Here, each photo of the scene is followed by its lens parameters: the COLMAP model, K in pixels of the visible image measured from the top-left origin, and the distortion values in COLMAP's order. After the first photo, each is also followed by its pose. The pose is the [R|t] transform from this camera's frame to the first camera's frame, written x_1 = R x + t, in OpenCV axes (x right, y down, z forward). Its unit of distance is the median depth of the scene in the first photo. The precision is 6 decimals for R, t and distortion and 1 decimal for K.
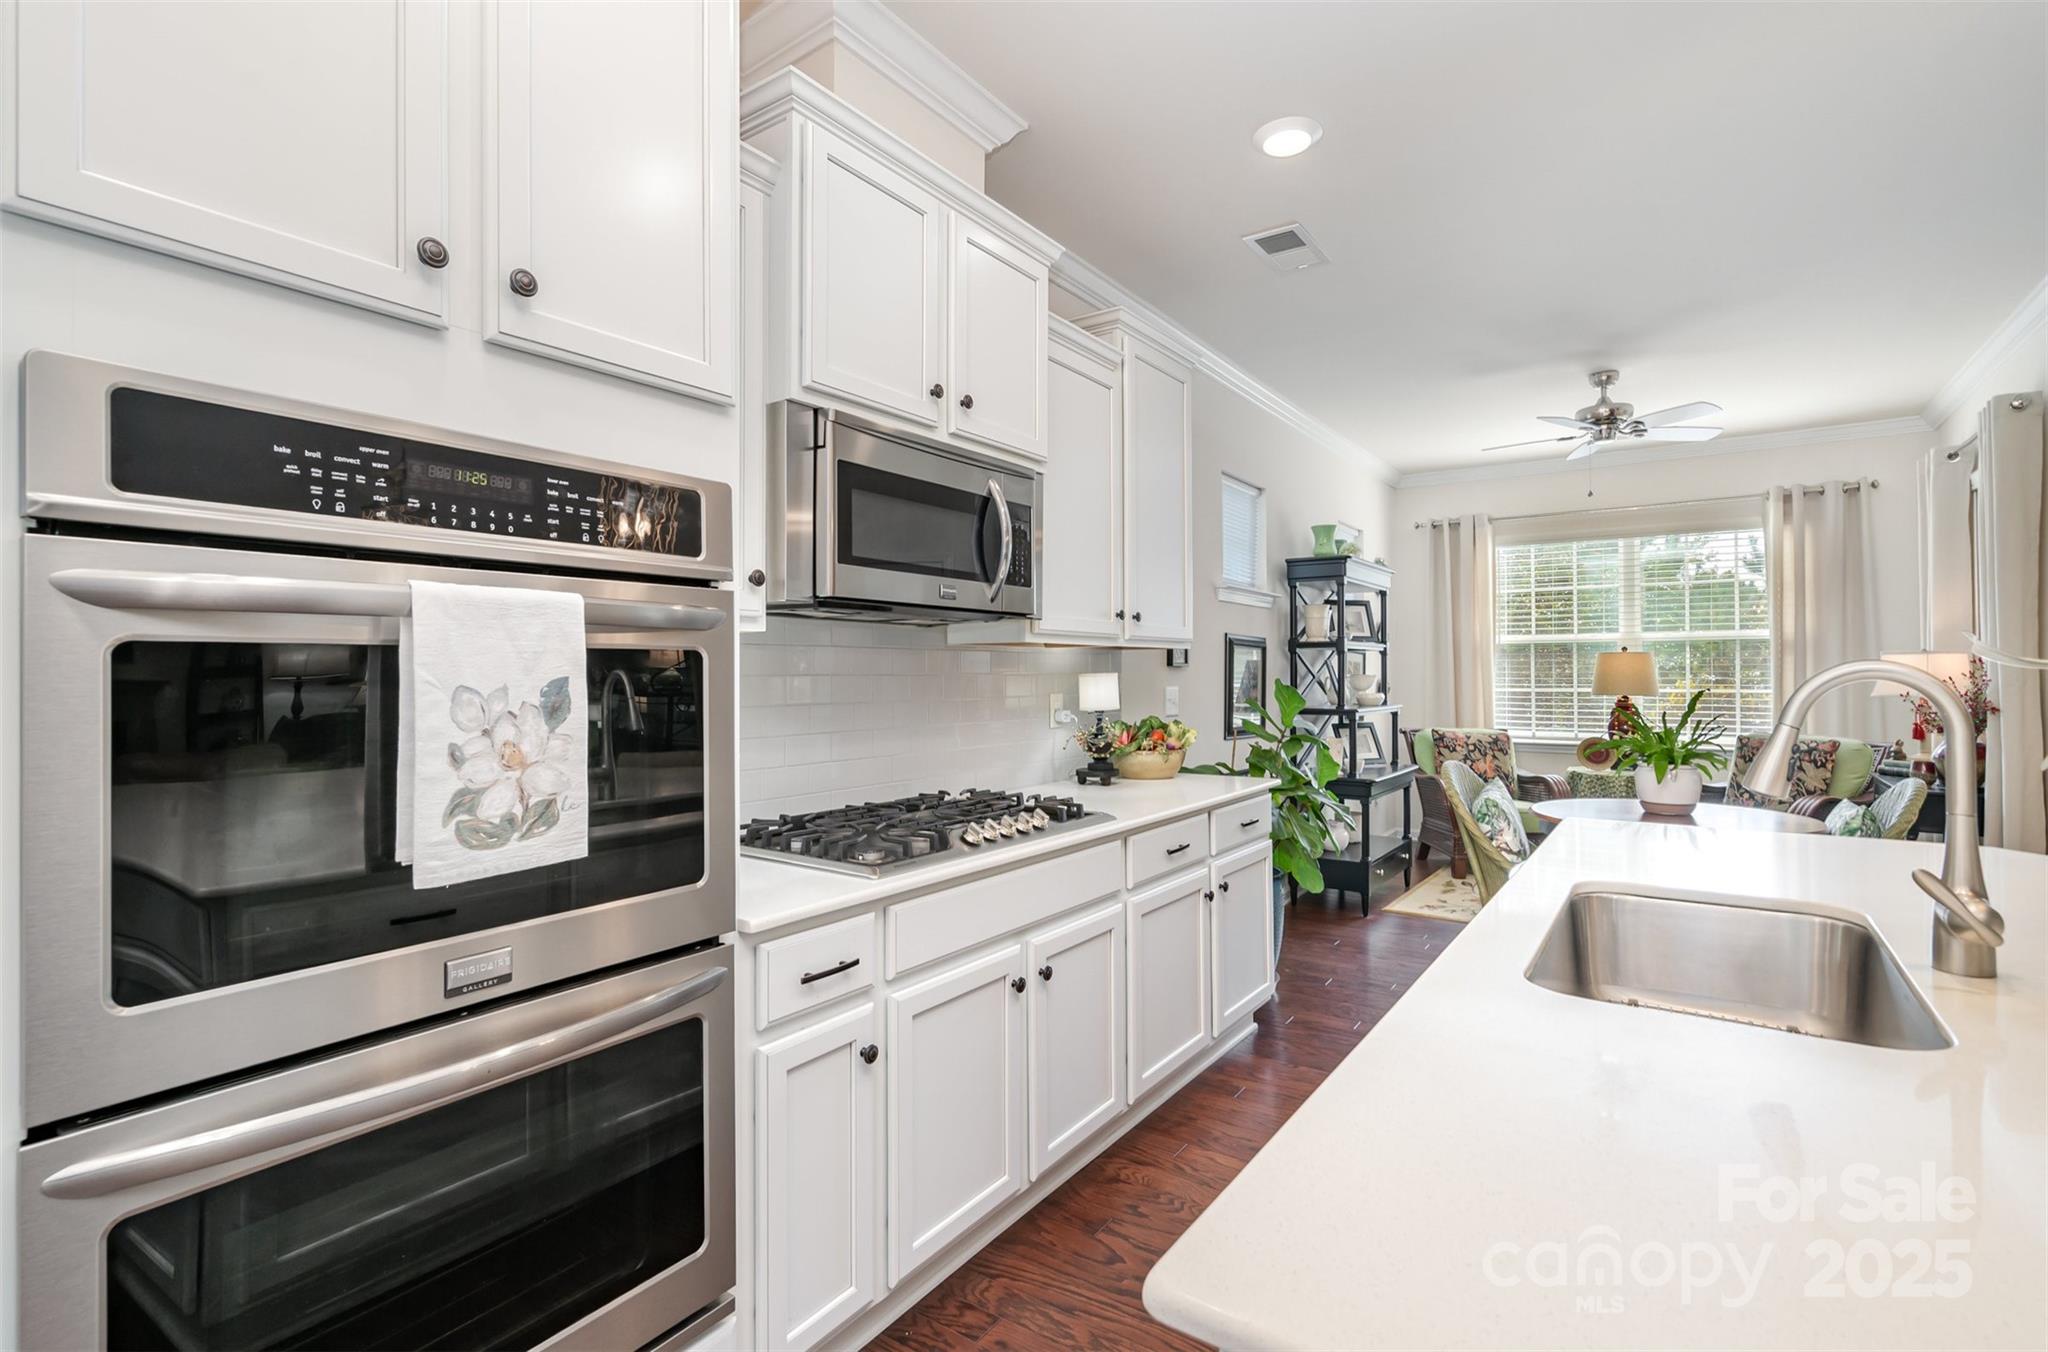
lens RADIAL K [[932.5, 0, 1024.0], [0, 932.5, 676.0], [0, 0, 1]] dist [-0.003795, -0.000531]
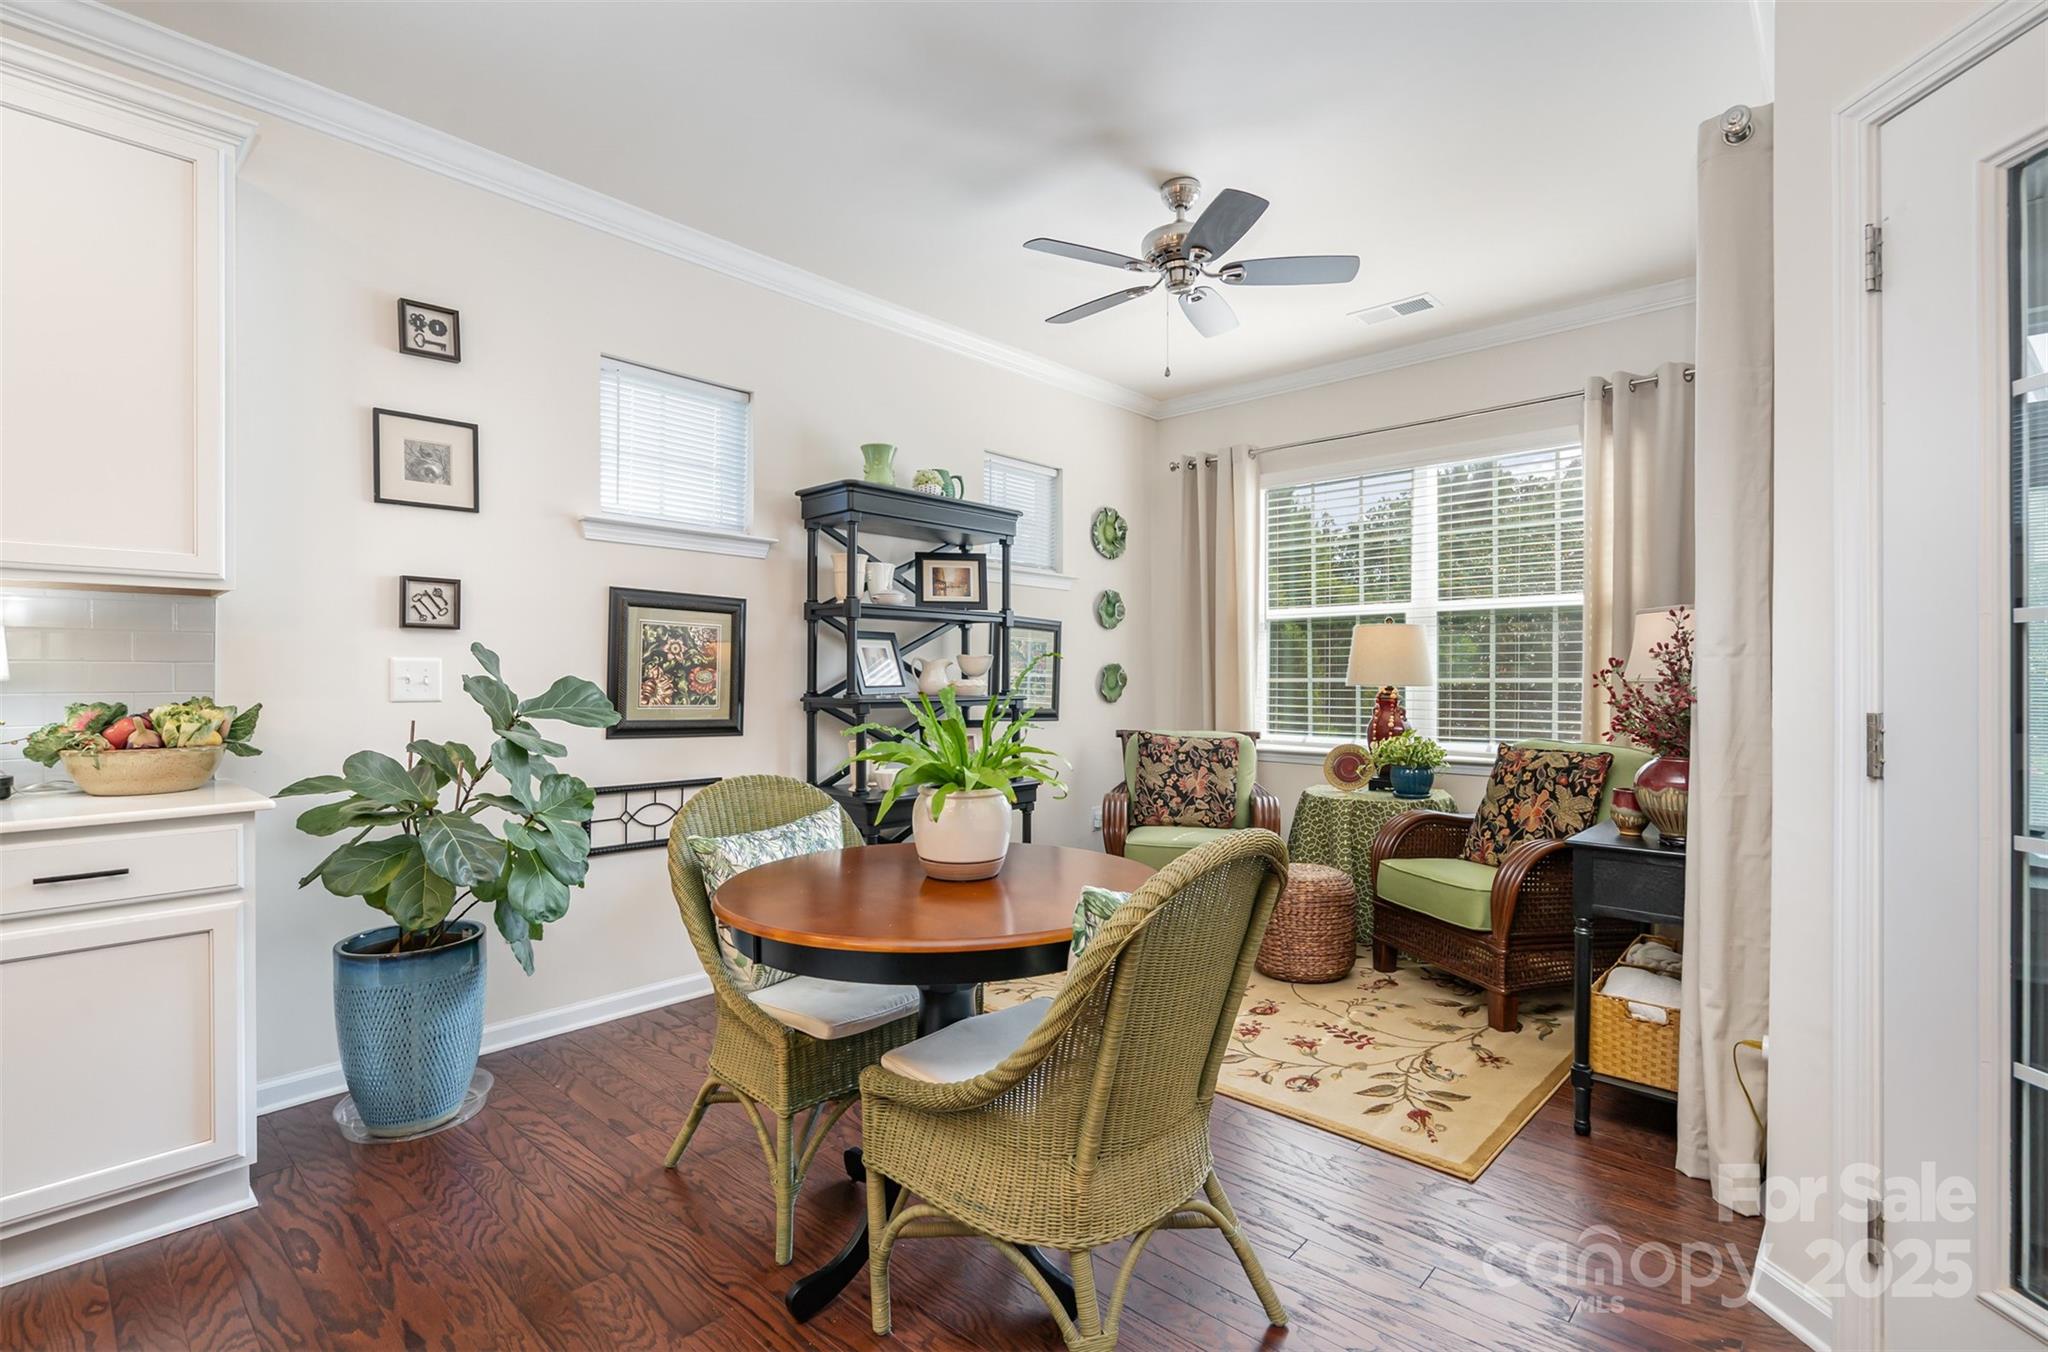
lens RADIAL K [[932.5, 0, 1024.0], [0, 932.5, 676.0], [0, 0, 1]] dist [-0.003795, -0.000531]
pose [[0.992687, 0.001450, -0.120711, 0.448626], [-0.001866, 0.999993, -0.003336, 0.015762], [0.120705, 0.003536, 0.992682, 0.257066]]
